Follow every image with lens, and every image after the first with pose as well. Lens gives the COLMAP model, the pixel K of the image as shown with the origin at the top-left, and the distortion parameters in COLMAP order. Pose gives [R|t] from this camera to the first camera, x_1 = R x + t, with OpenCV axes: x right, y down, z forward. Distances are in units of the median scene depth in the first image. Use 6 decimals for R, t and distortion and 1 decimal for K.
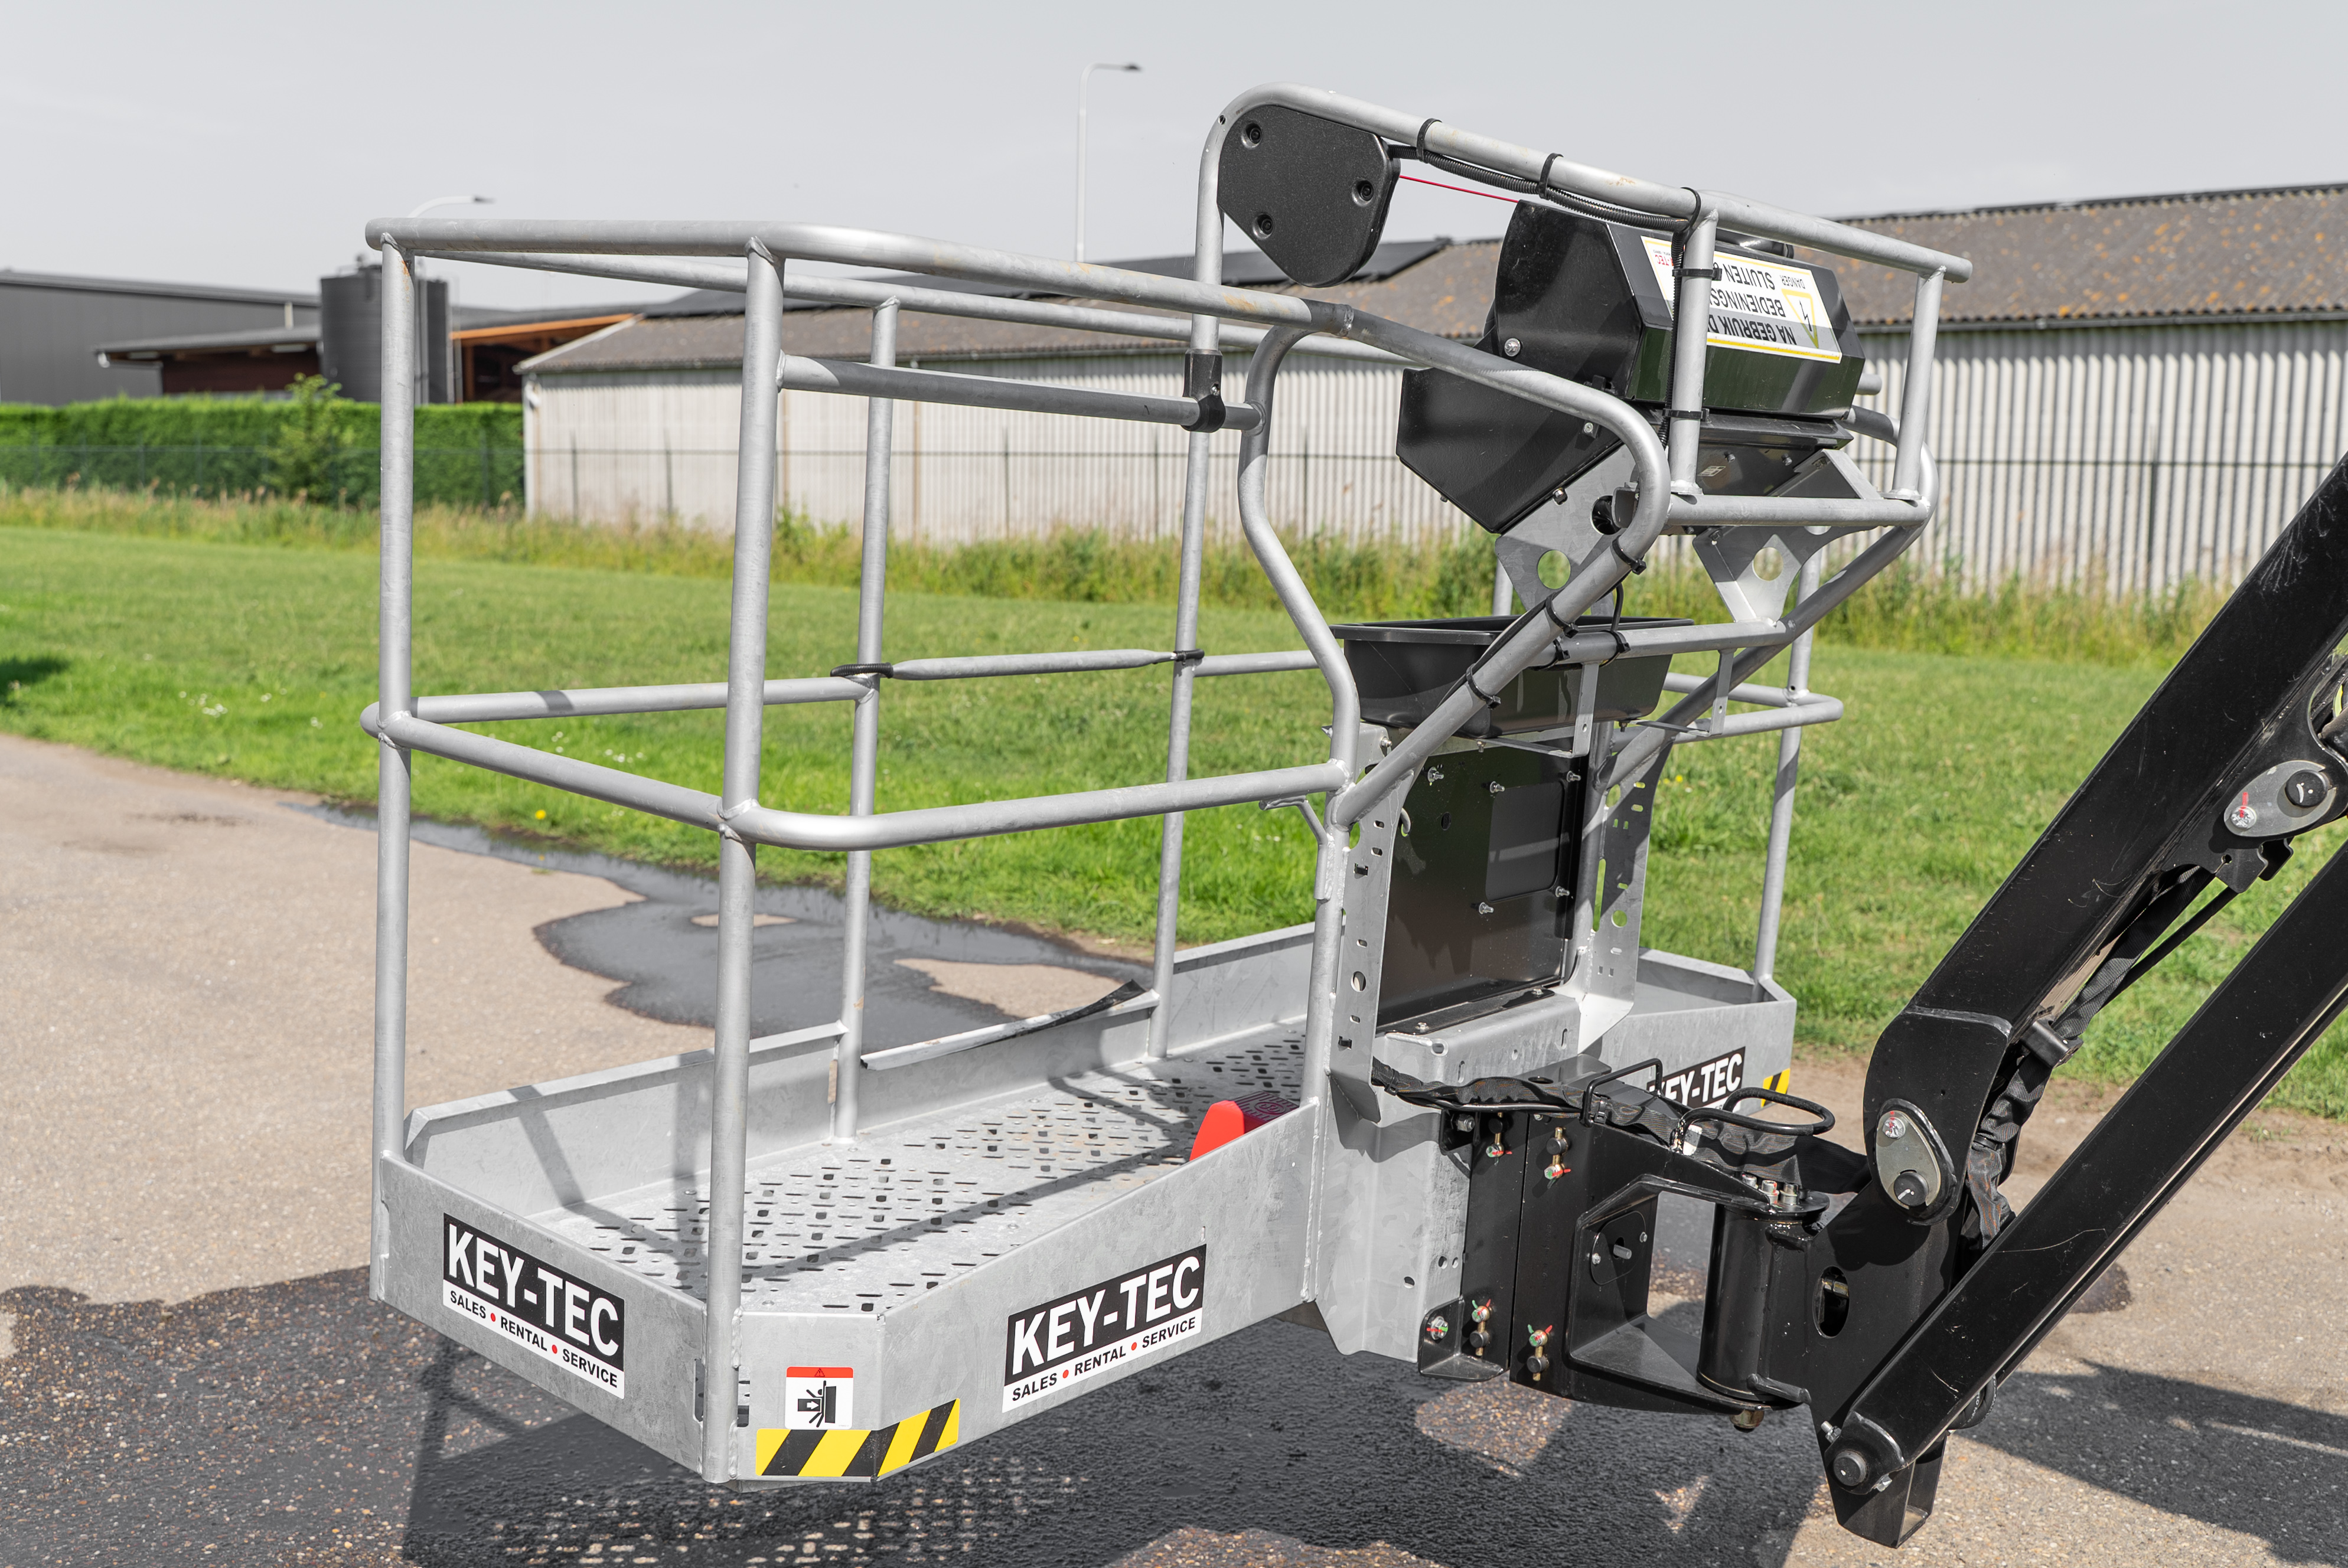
lens RADIAL K [[2299.9, 0, 1225.9], [0, 2299.9, 760.1], [0, 0, 1]] dist [-0.005918, 0.000000]
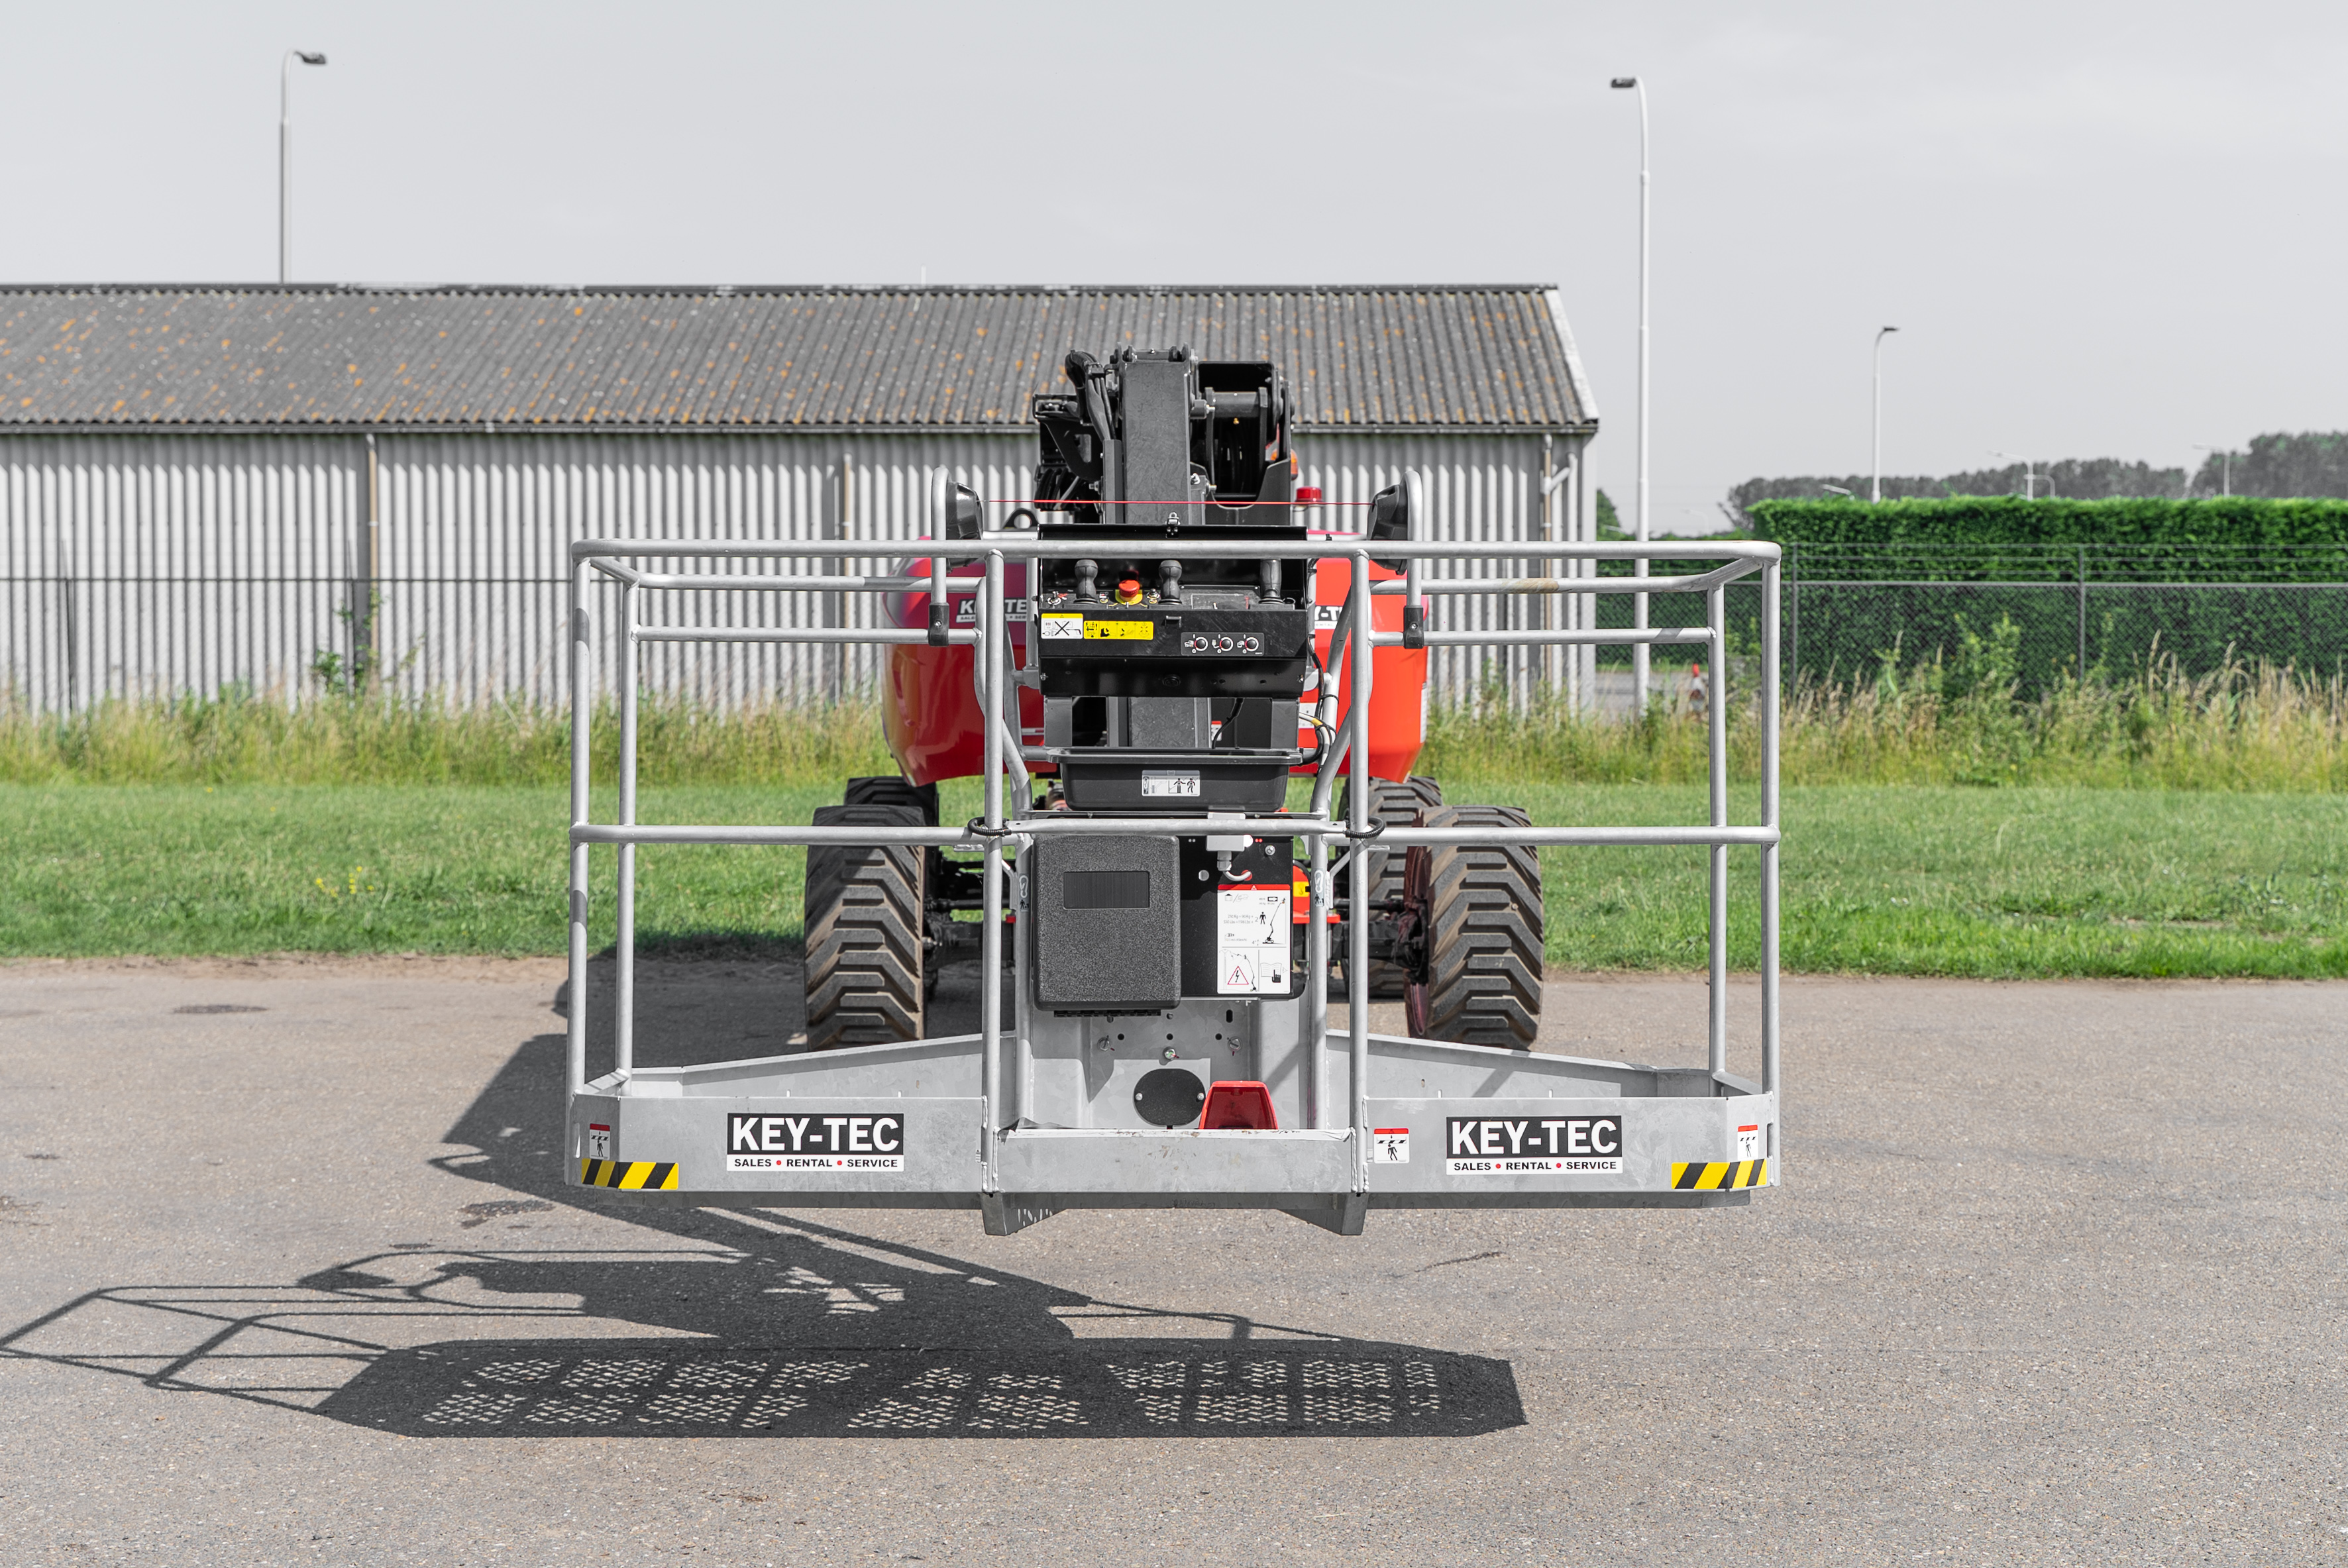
lens RADIAL K [[3317.2, 0, 1175.8], [0, 3317.2, 767.7], [0, 0, 1]] dist [-0.009648, 0.000000]
pose [[0.778960, -0.047534, 0.625269, -0.087214], [0.087506, 0.995606, -0.033328, 0.029558], [-0.620938, 0.080676, 0.779697, -0.301556]]
